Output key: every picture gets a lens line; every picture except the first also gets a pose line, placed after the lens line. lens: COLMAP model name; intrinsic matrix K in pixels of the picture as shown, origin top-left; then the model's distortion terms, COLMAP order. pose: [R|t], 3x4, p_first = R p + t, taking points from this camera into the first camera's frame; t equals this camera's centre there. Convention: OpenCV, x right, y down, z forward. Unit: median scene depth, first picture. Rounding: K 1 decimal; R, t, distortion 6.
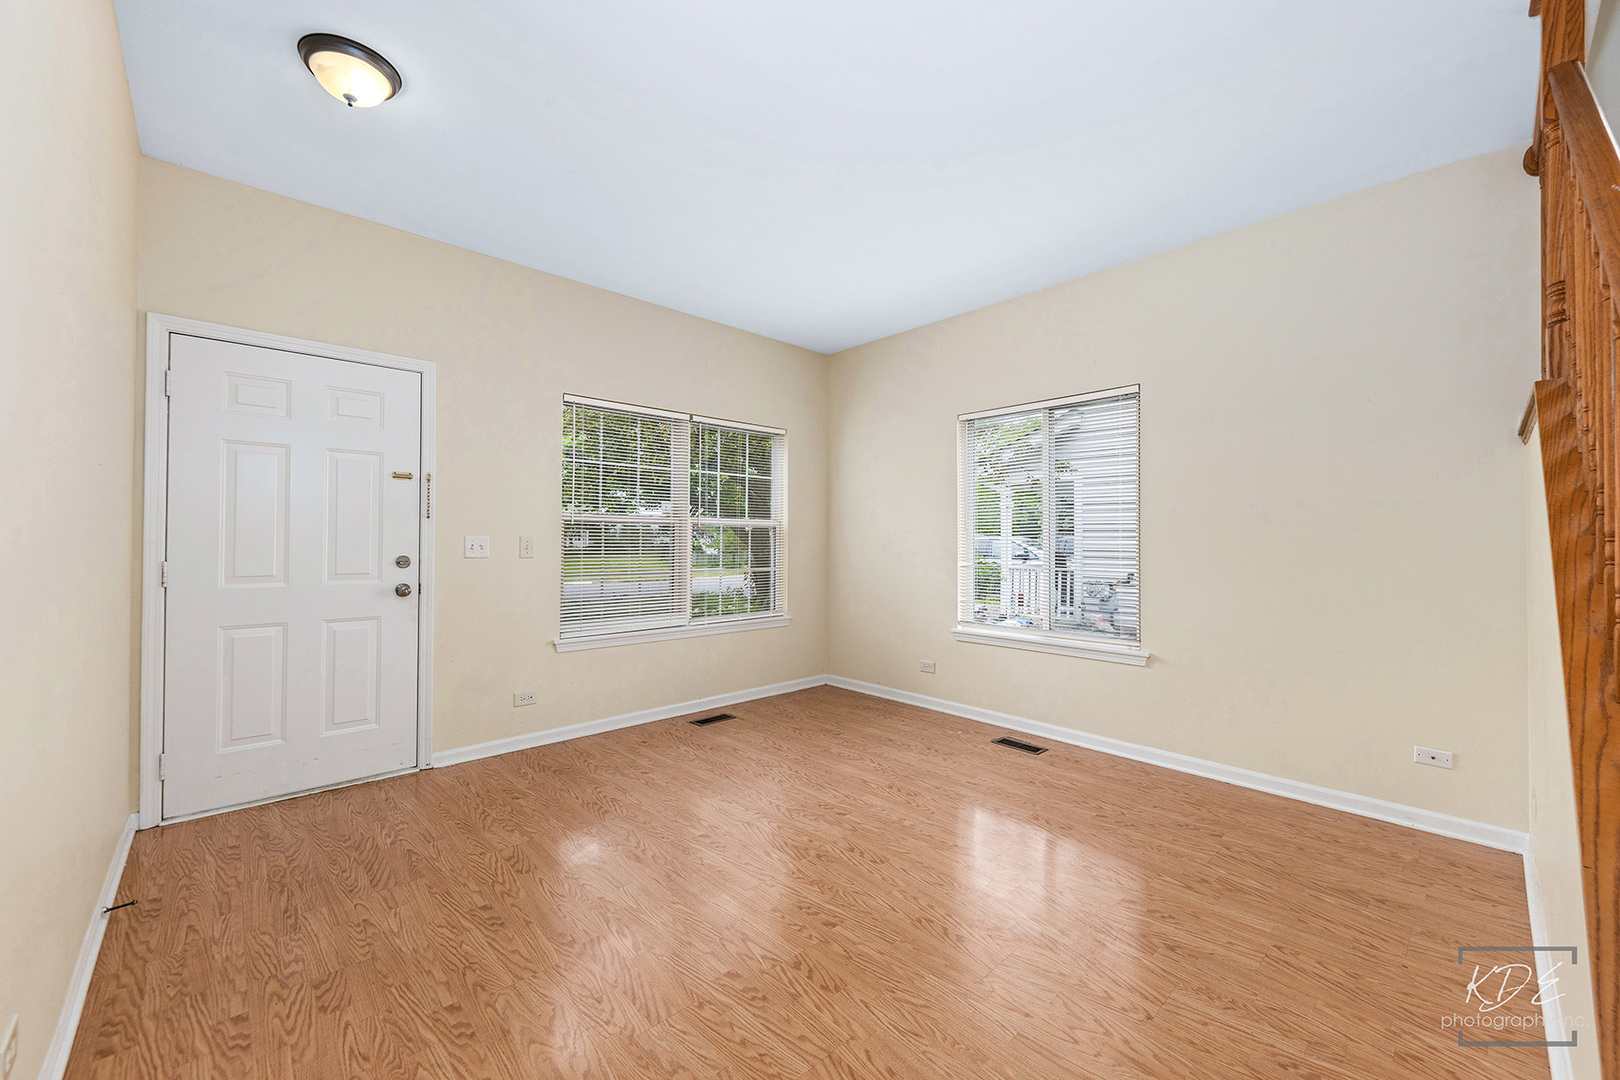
lens RADIAL K [[665.8, 0, 810.8], [0, 665.8, 531.5], [0, 0, 1]] dist [0.002481, -0.000276]
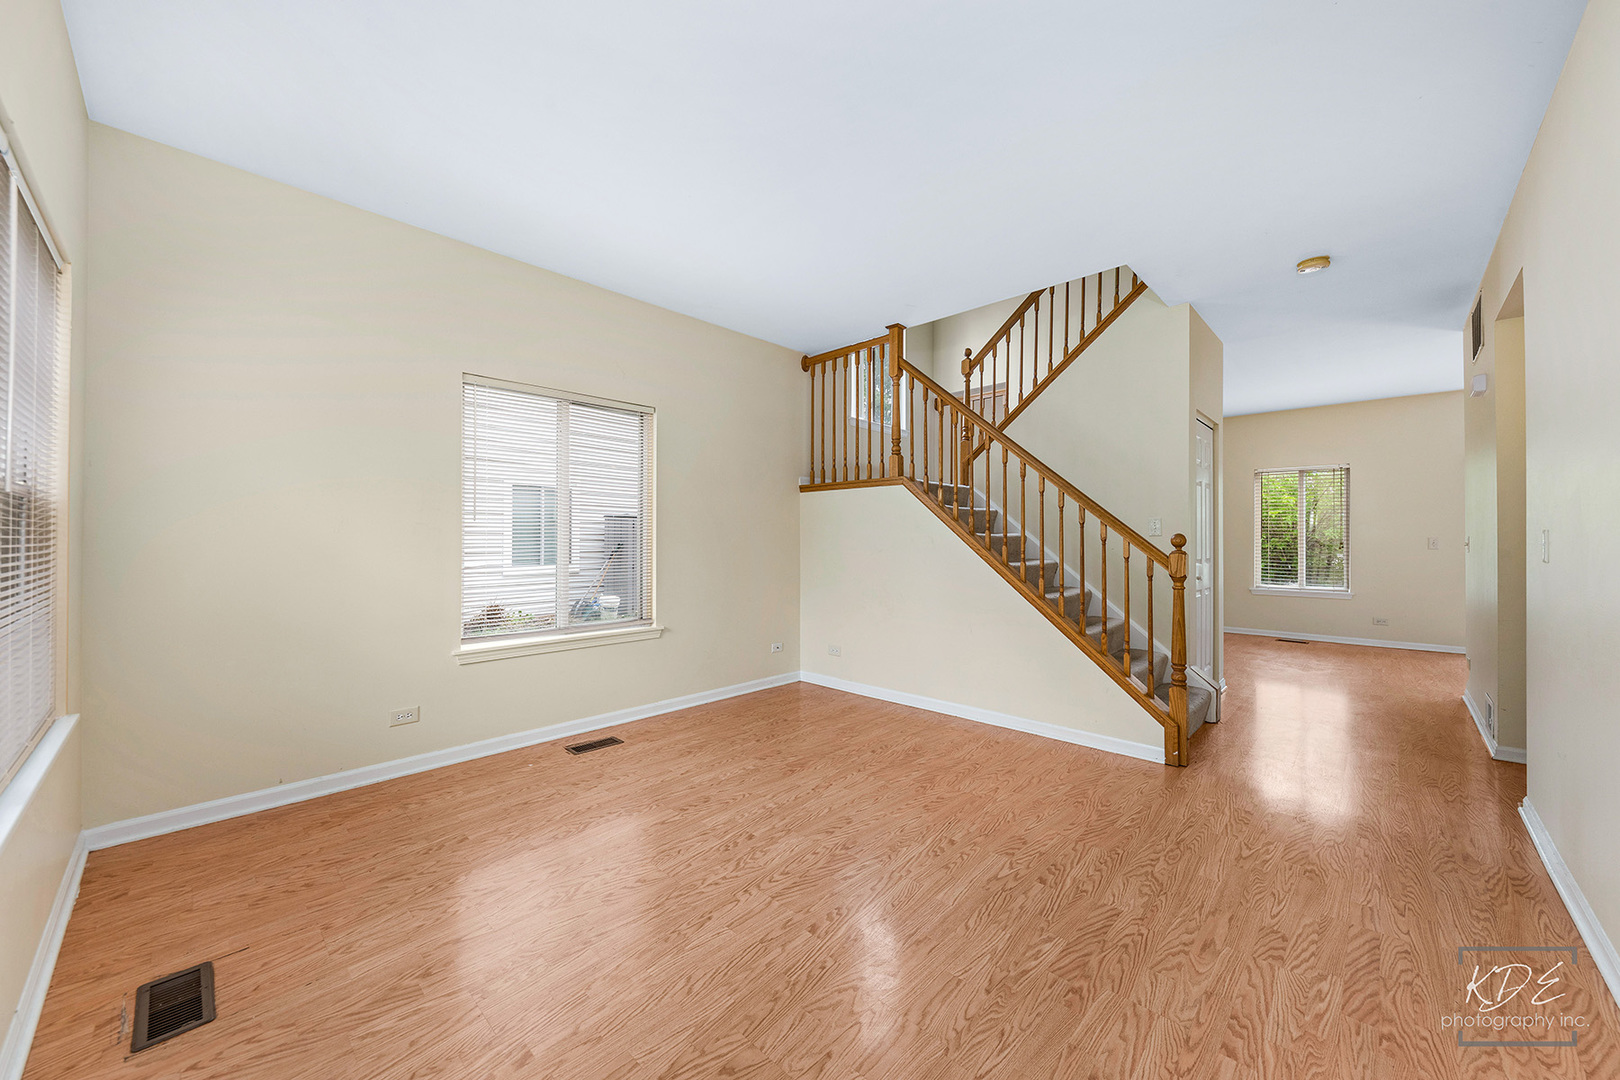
lens RADIAL K [[601.4, 0, 816.9], [0, 601.4, 532.0], [0, 0, 1]] dist [0.013131, -0.005689]
pose [[-0.093670, 0.004936, 0.995591, -0.704963], [-0.017311, 0.999828, -0.006586, 0.007738], [-0.995453, -0.017852, -0.093569, 0.886380]]
